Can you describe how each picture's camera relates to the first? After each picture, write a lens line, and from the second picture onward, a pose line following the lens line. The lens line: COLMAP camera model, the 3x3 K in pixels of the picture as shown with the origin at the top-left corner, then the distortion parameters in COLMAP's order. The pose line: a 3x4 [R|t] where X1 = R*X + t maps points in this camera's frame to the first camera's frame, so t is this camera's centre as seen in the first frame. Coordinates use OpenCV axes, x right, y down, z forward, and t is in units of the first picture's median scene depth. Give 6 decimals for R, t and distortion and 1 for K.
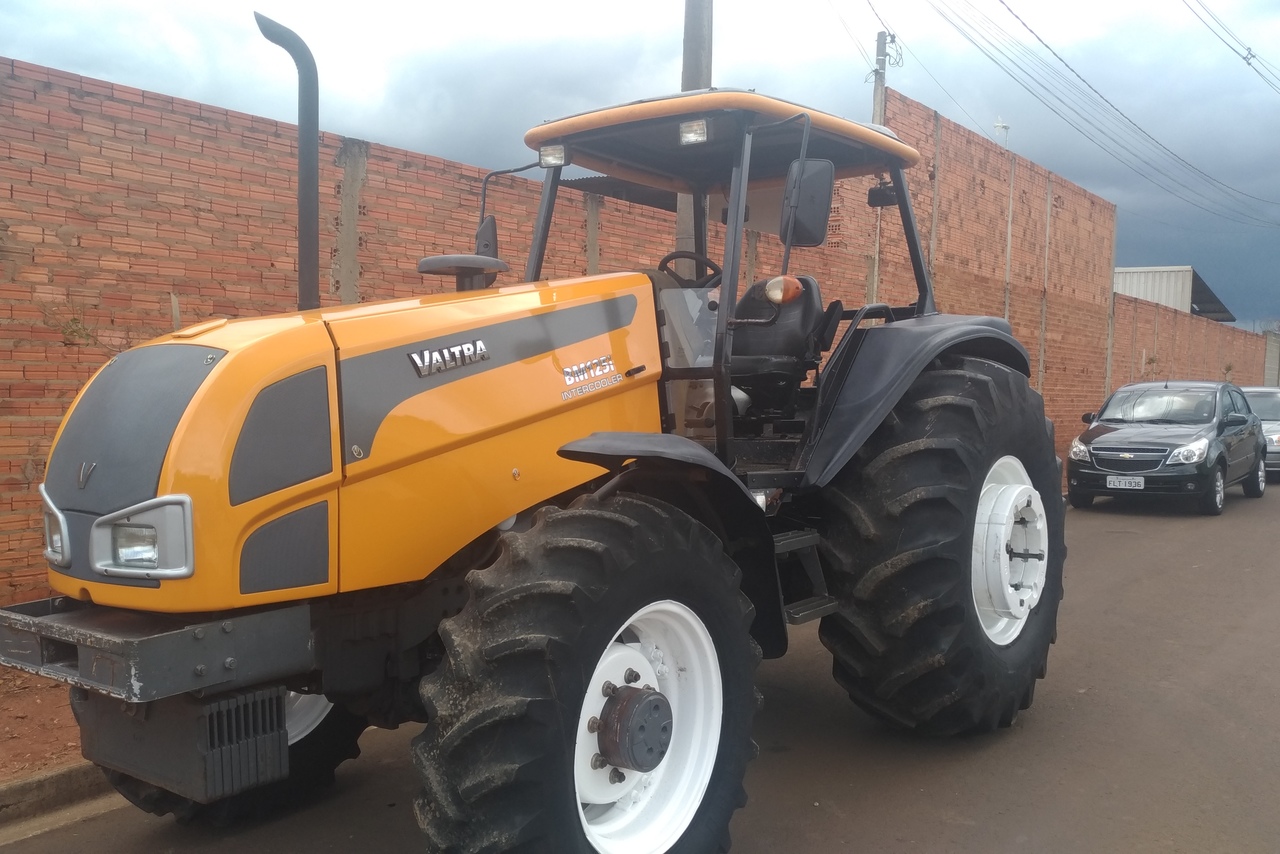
lens RADIAL K [[1208.3, 0, 640.0], [0, 1208.3, 427.0], [0, 0, 1]] dist [0.002119, 0.005707]
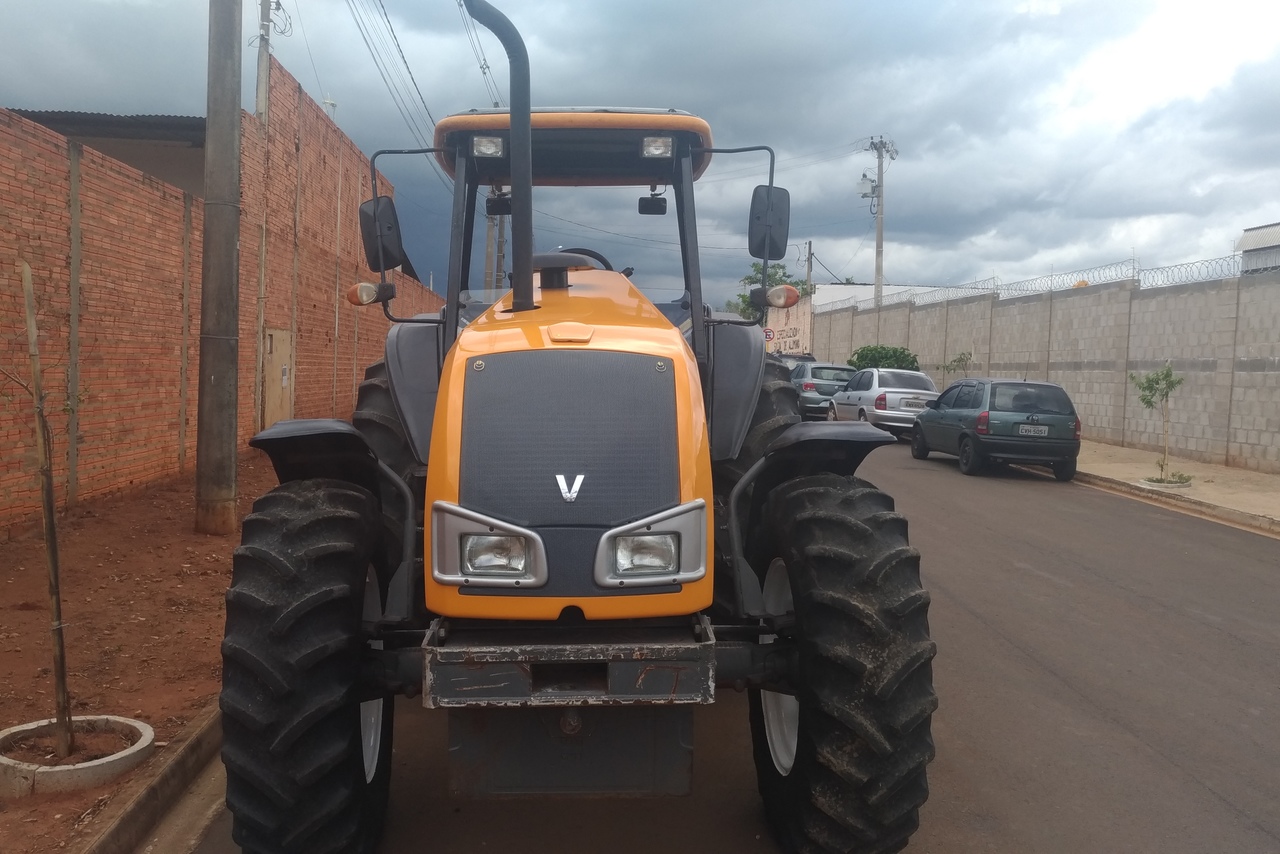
lens RADIAL K [[1208.3, 0, 640.0], [0, 1208.3, 427.0], [0, 0, 1]] dist [0.002119, 0.005707]
pose [[0.756523, -0.038602, 0.652827, -0.328153], [0.018459, 0.999119, 0.037687, -0.013577], [-0.653706, -0.016461, 0.756569, 0.077598]]
